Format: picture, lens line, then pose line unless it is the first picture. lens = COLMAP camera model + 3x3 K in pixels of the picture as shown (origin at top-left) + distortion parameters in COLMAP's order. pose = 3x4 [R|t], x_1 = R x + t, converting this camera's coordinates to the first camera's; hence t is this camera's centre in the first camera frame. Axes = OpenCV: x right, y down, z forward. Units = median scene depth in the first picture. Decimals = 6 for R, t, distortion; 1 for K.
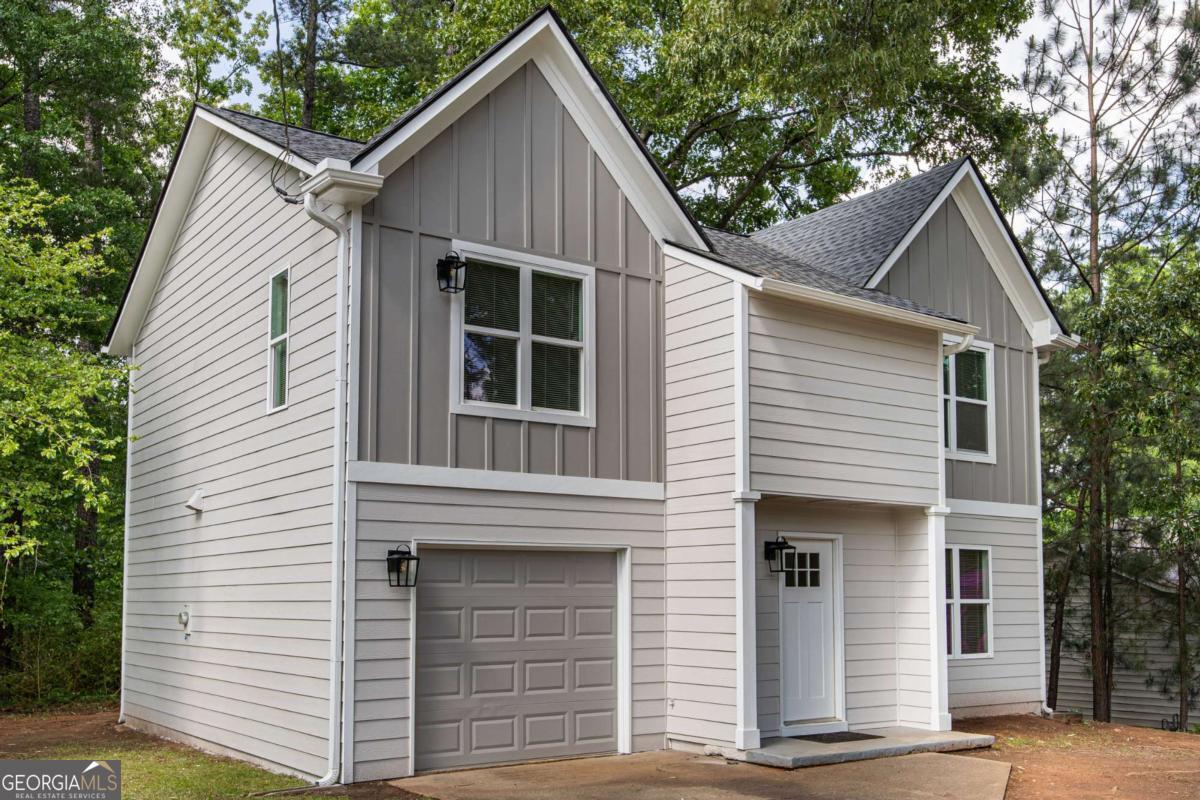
lens RADIAL K [[1017.6, 0, 600.2], [0, 1017.6, 348.9], [0, 0, 1]] dist [-0.102308, 0.220669]
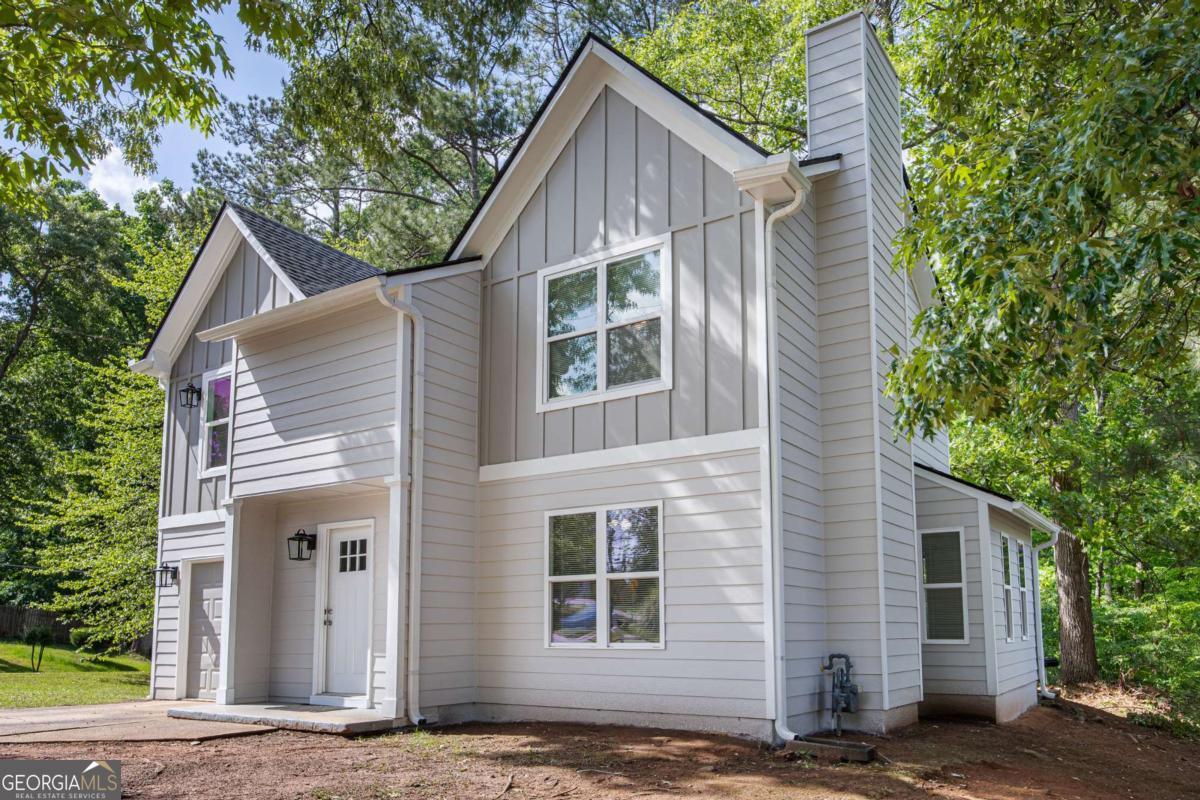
lens RADIAL K [[844.1, 0, 600.0], [0, 844.1, 400.0], [0, 0, 1]] dist [0.006115, 0.003767]
pose [[0.398983, -0.240376, -0.884891, 1.194637], [0.231641, 0.960150, -0.156376, 0.268966], [0.887218, -0.142586, 0.438764, 0.883692]]
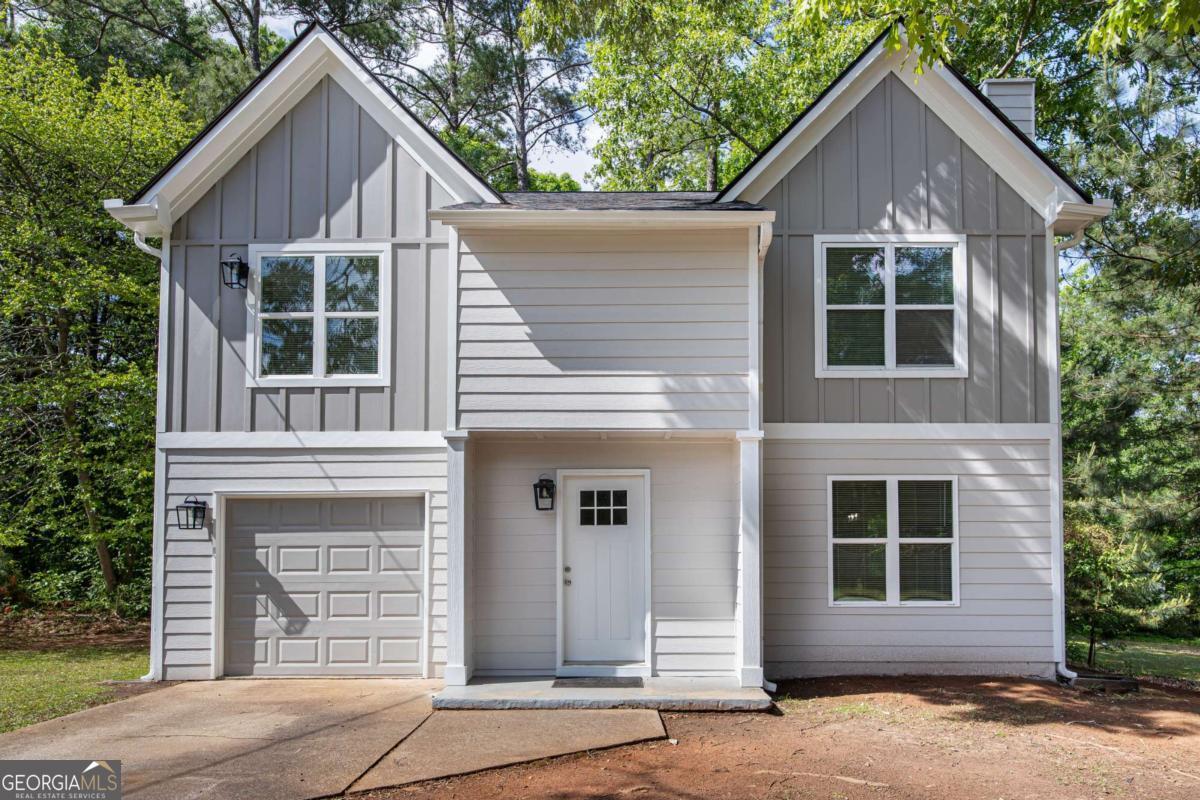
lens RADIAL K [[776.6, 0, 600.0], [0, 776.6, 400.0], [0, 0, 1]] dist [0.000534, 0.000853]
pose [[0.836993, -0.100711, -0.537867, 0.626606], [0.134961, 0.990547, 0.024547, 0.099800], [0.530310, -0.093137, 0.842673, 0.389658]]
